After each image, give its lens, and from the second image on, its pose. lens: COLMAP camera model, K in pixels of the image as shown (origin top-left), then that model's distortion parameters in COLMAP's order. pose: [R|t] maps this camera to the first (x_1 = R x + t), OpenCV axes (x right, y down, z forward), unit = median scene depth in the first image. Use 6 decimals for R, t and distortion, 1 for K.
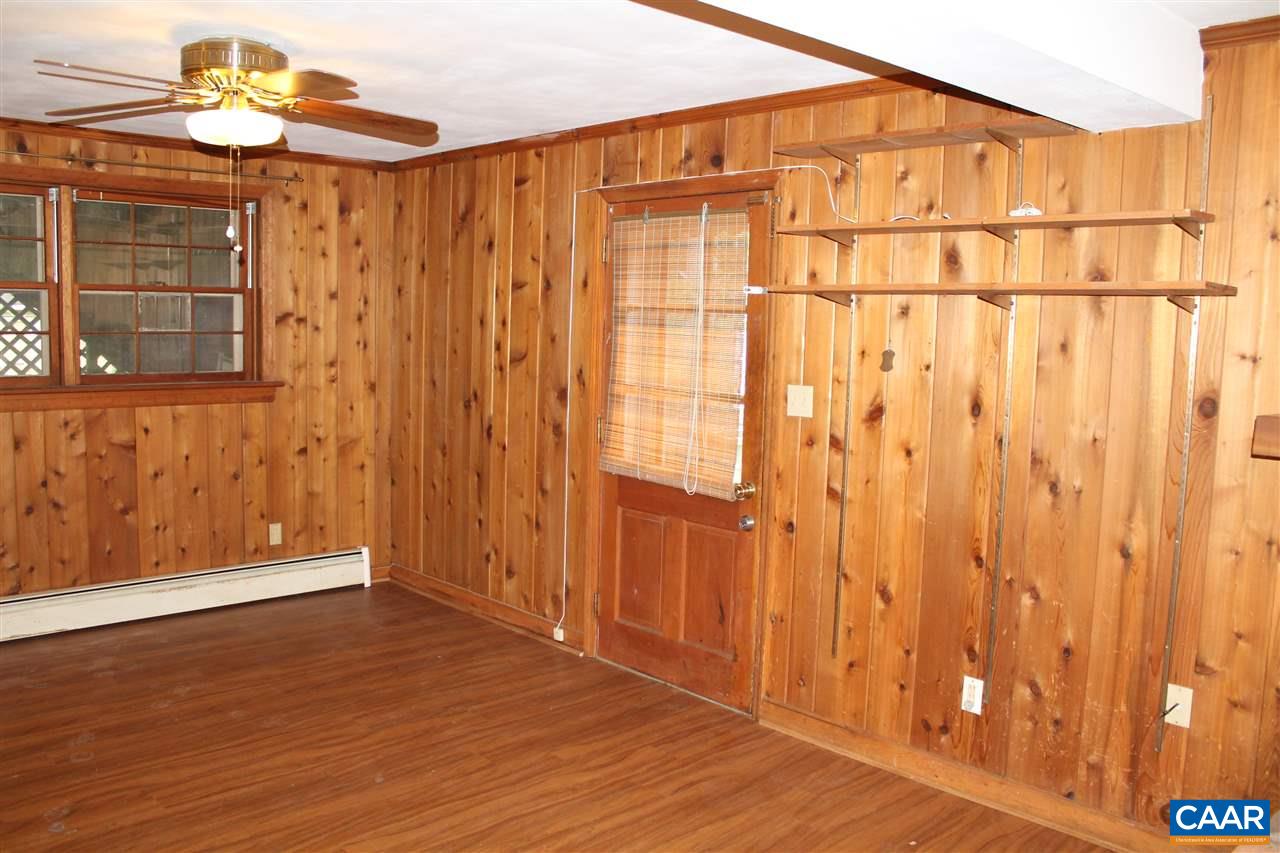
lens RADIAL K [[1078.7, 0, 640.0], [0, 1078.7, 426.5], [0, 0, 1]] dist [-0.163252, 0.136977]
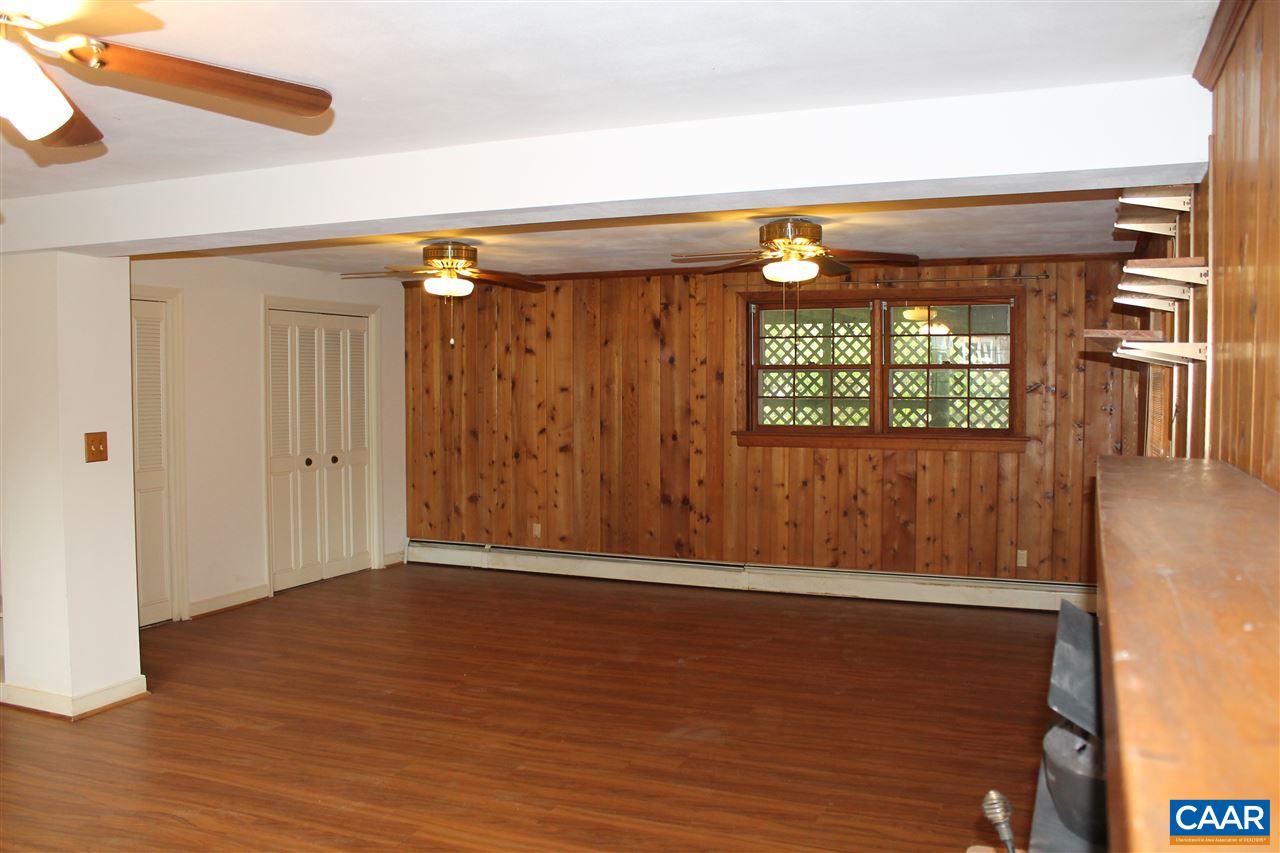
lens RADIAL K [[1078.7, 0, 640.0], [0, 1078.7, 426.5], [0, 0, 1]] dist [-0.163252, 0.136977]
pose [[0.398692, 0.012779, -0.916996, 0.711524], [-0.082311, 0.996366, -0.021902, 0.012064], [0.913383, 0.084211, 0.398295, 0.083317]]
